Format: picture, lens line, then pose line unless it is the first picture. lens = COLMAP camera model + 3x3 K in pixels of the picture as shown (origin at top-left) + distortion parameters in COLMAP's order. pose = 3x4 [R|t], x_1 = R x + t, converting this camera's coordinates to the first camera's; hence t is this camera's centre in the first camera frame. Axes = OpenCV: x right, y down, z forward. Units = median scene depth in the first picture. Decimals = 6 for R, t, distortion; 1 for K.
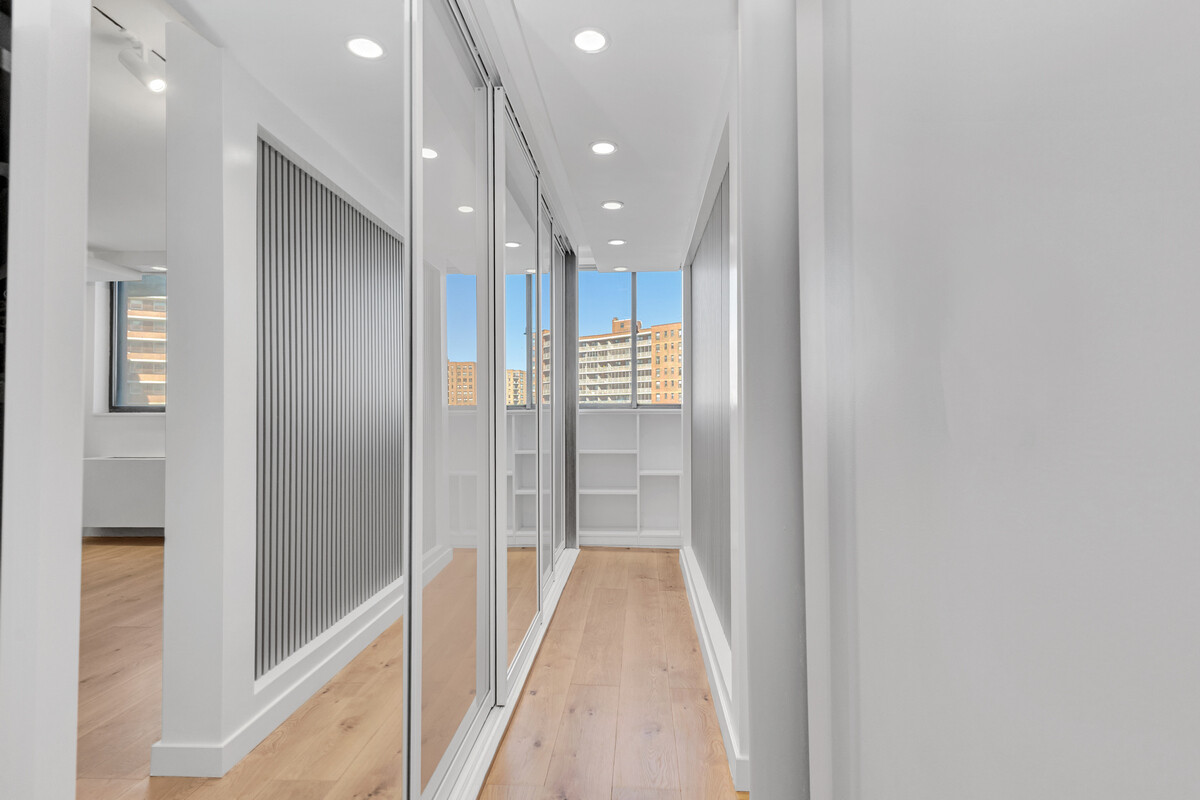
lens RADIAL K [[547.9, 0, 597.9], [0, 547.9, 398.1], [0, 0, 1]] dist [0.013586, -0.000076]
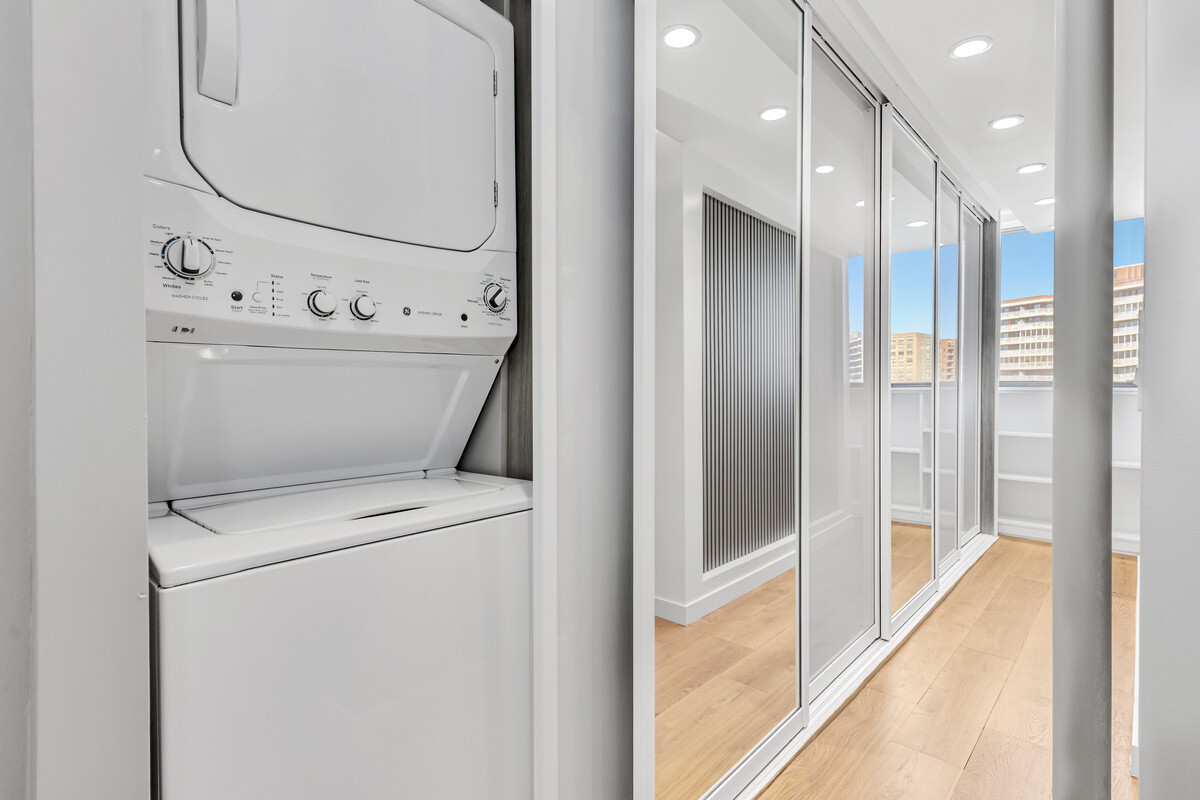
lens RADIAL K [[589.3, 0, 601.4], [0, 589.3, 393.5], [0, 0, 1]] dist [0.002736, -0.000221]
pose [[0.758733, 0.010769, -0.651312, 0.149808], [0.009686, 0.999566, 0.027811, -0.005619], [0.651329, -0.027410, 0.758300, -0.278969]]
